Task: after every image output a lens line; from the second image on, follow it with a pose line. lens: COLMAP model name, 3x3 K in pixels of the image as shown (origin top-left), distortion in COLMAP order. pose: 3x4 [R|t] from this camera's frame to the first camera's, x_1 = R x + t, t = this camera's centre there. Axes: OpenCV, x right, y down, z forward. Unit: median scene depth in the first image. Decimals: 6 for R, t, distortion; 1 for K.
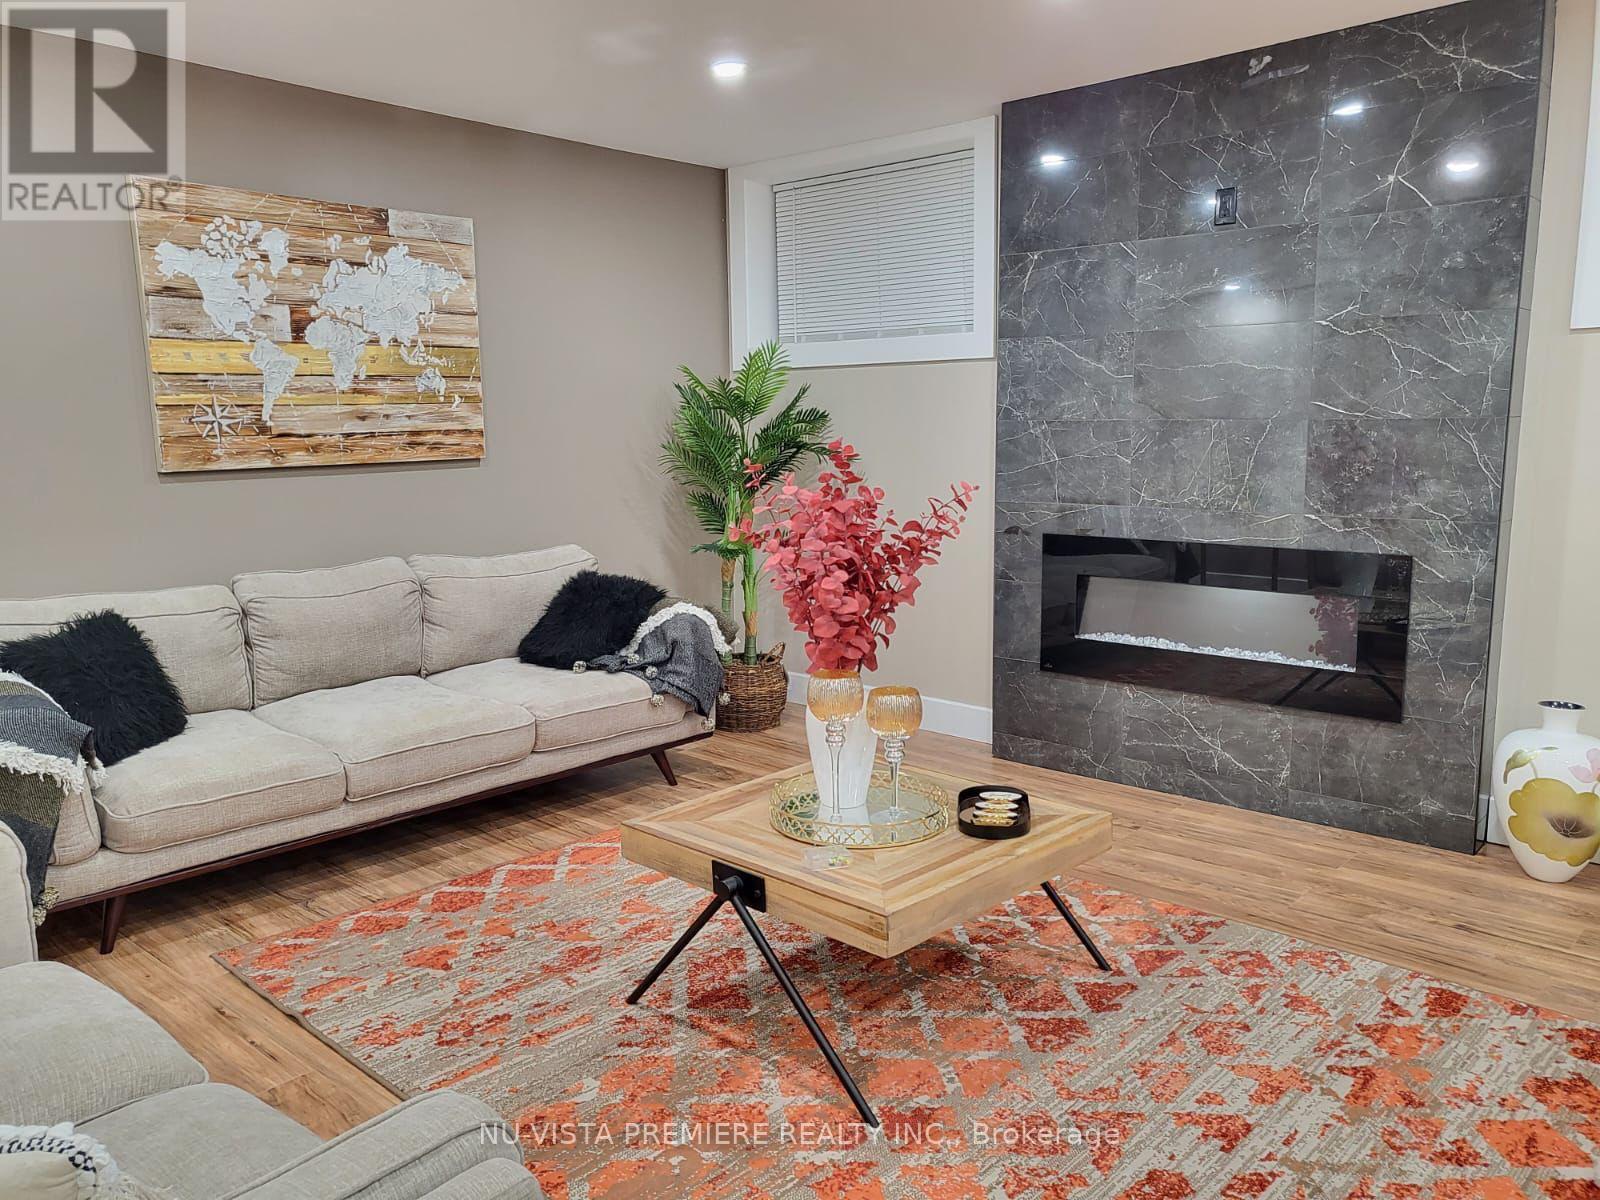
lens RADIAL K [[1228.1, 0, 799.2], [0, 1228.1, 579.6], [0, 0, 1]] dist [-0.011730, 0.081957]
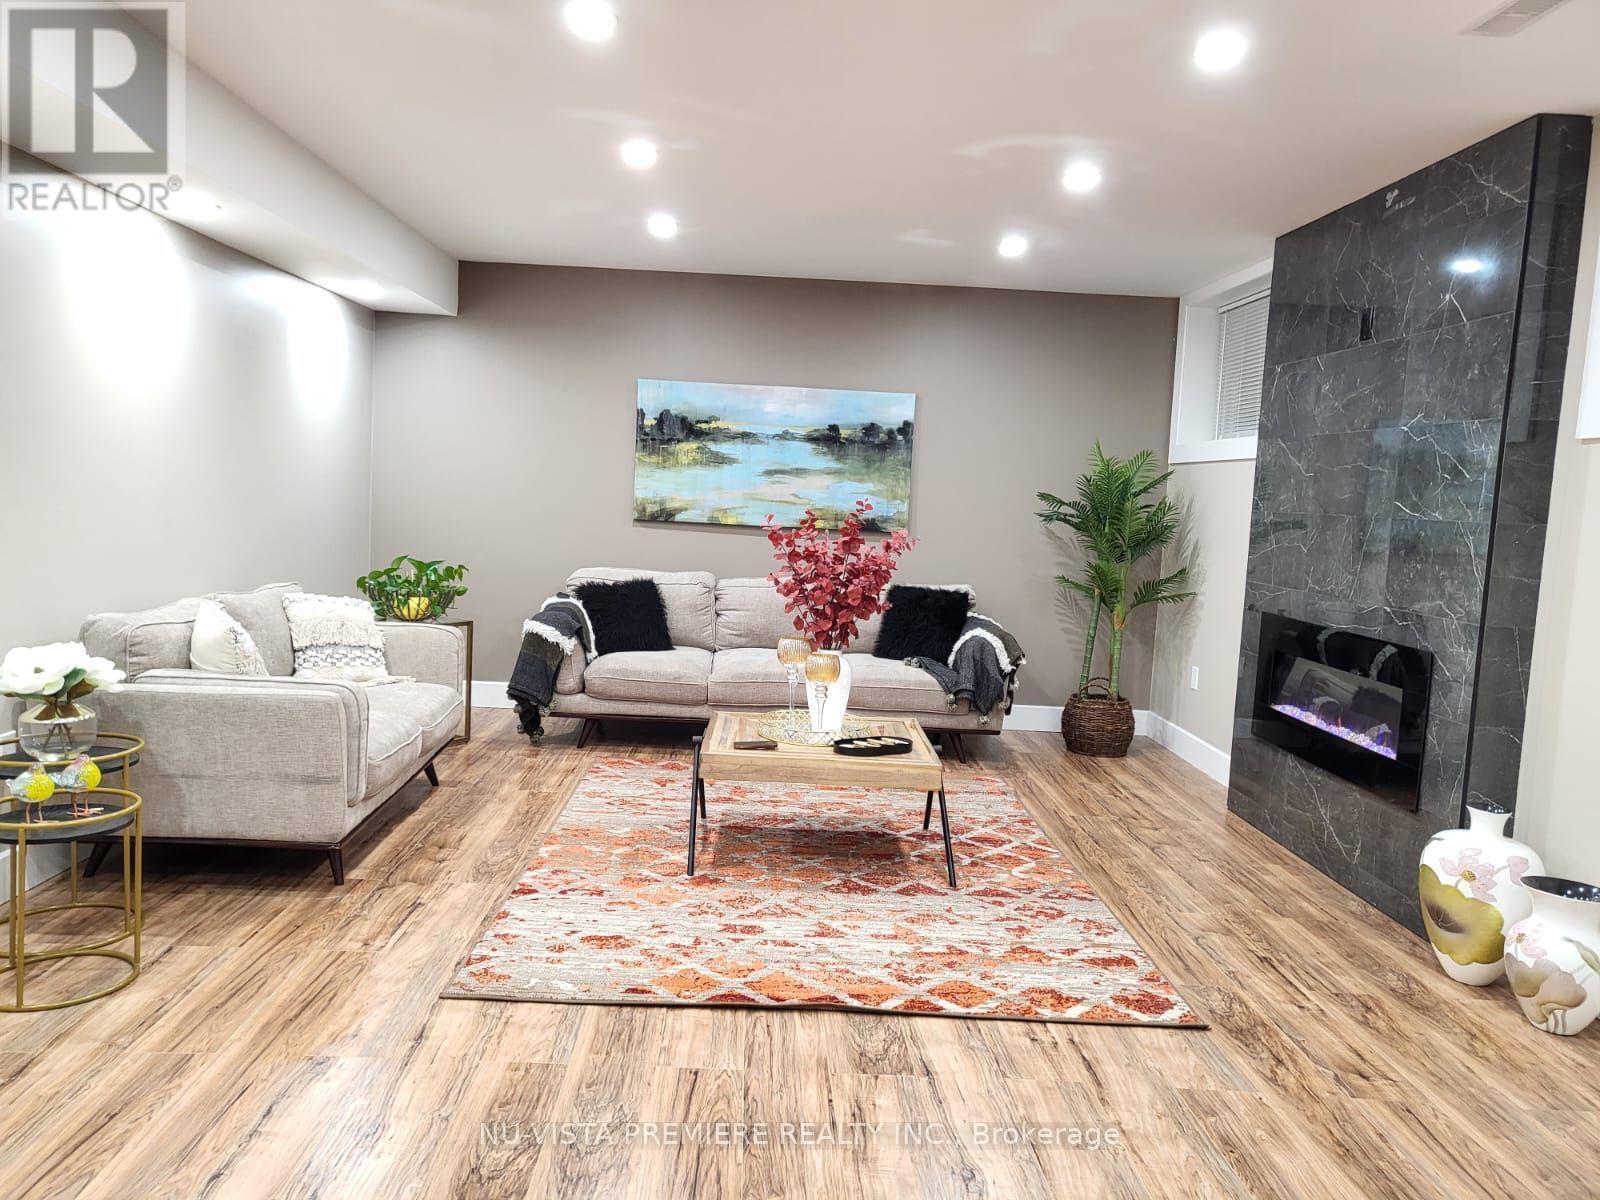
lens RADIAL K [[1228.1, 0, 799.2], [0, 1228.1, 579.6], [0, 0, 1]] dist [-0.011730, 0.081957]
pose [[0.709965, 0.103785, -0.696547, 1.241582], [-0.159284, 0.987115, -0.015272, 0.031618], [0.685987, 0.121792, 0.717348, -0.173903]]
